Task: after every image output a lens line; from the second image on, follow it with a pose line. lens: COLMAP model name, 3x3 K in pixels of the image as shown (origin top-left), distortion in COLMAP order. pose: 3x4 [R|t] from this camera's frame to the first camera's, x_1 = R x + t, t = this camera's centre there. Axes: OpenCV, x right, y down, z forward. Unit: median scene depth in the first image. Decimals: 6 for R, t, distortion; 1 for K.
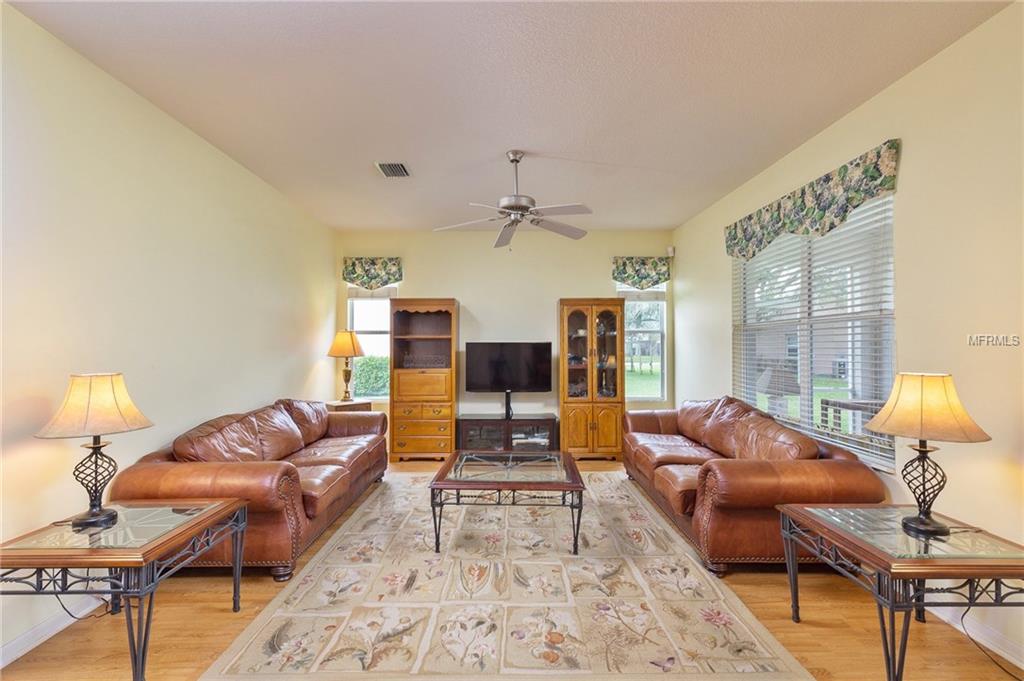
lens RADIAL K [[468.1, 0, 514.8], [0, 468.1, 342.6], [0, 0, 1]] dist [0.001849, 0.001199]
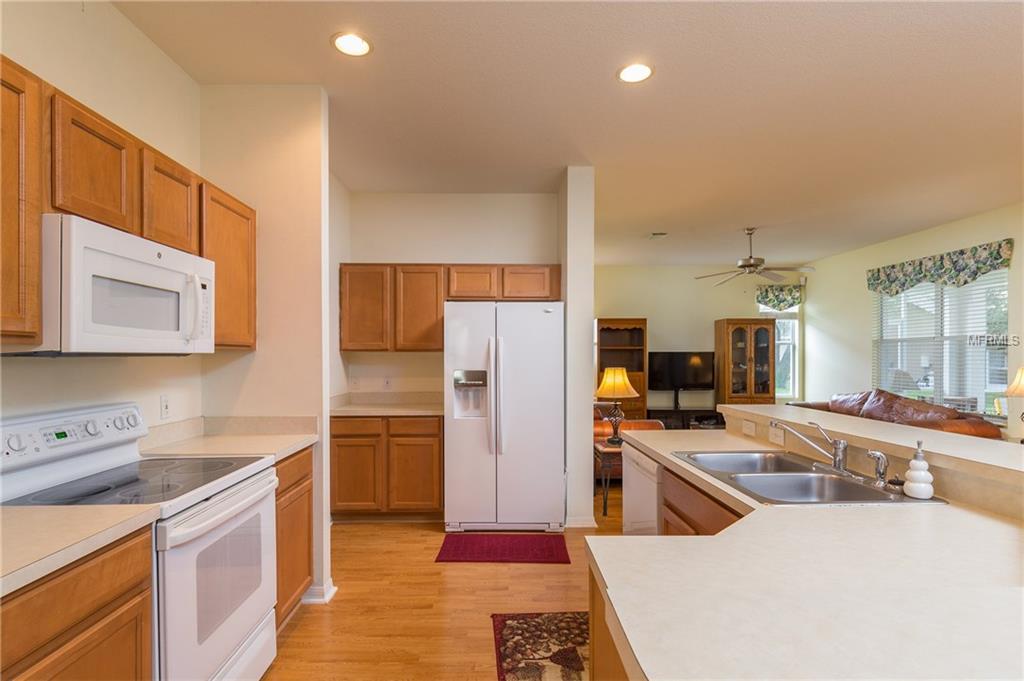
lens RADIAL K [[527.9, 0, 499.3], [0, 527.9, 359.2], [0, 0, 1]] dist [0.003846, 0.000295]
pose [[0.999990, 0.001313, -0.004366, -0.664909], [-0.001245, 0.999879, 0.015515, -0.003206], [0.004386, -0.015509, 0.999870, -0.609160]]
